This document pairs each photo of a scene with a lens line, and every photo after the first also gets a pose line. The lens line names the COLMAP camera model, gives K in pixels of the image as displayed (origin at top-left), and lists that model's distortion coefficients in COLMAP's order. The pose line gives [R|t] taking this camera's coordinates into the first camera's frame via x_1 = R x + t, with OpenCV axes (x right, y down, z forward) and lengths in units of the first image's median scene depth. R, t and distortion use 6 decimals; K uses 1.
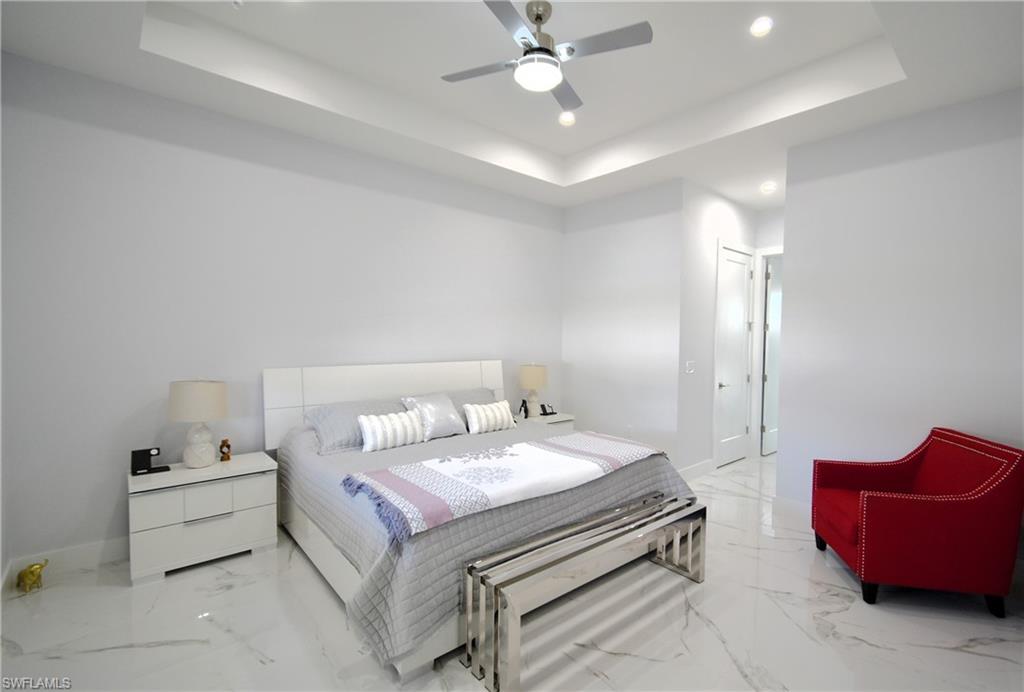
lens RADIAL K [[459.0, 0, 512.0], [0, 459.0, 346.0], [0, 0, 1]] dist [-0.000325, -0.000010]
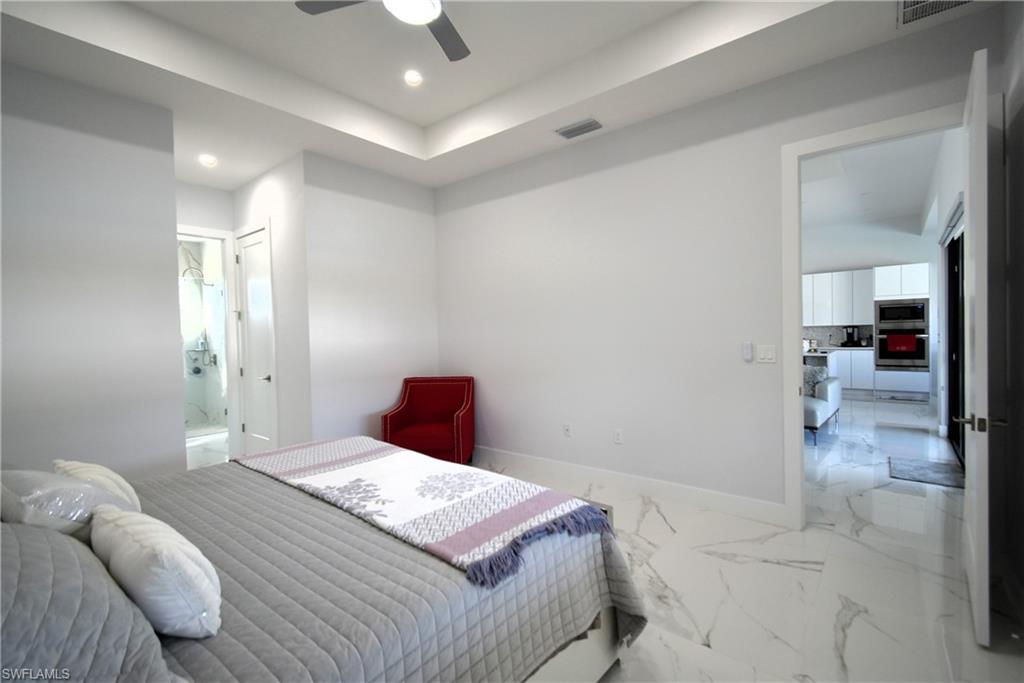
lens RADIAL K [[455.6, 0, 527.6], [0, 455.6, 341.6], [0, 0, 1]] dist [-0.001879, -0.000079]
pose [[-0.190426, -0.029299, 0.981264, -0.821772], [0.038516, 0.998562, 0.037290, 0.002237], [-0.980946, 0.044895, -0.189024, 0.955390]]
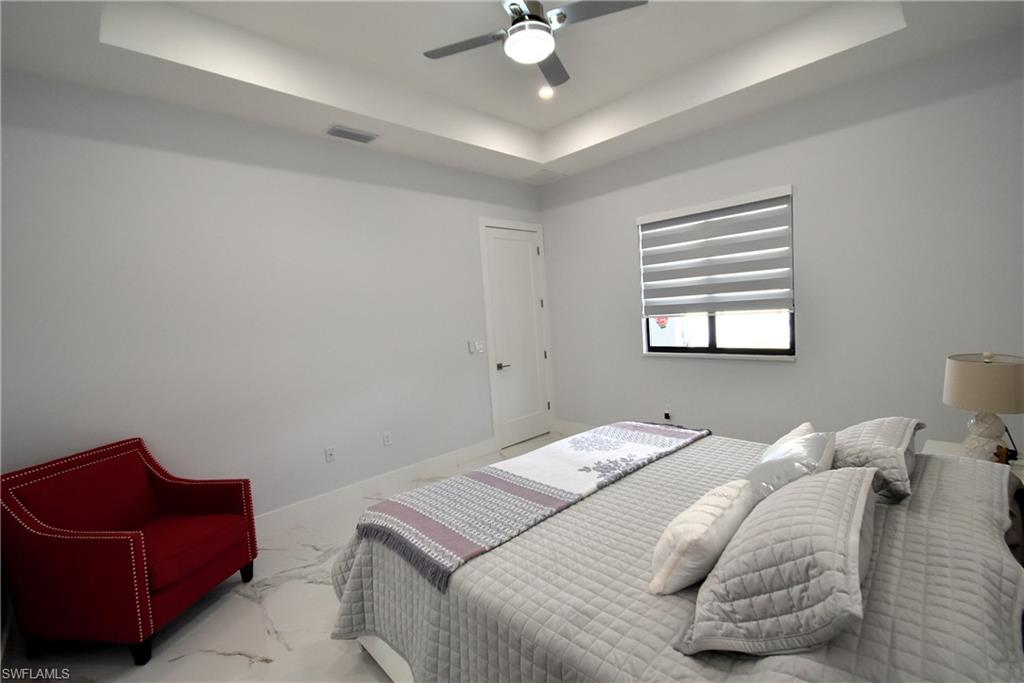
lens RADIAL K [[455.6, 0, 527.6], [0, 455.6, 341.6], [0, 0, 1]] dist [-0.001879, -0.000079]
pose [[-0.994916, 0.055263, -0.084189, 0.178282], [0.047953, 0.995097, 0.086505, -0.070344], [0.088557, 0.082029, -0.992688, 1.964835]]
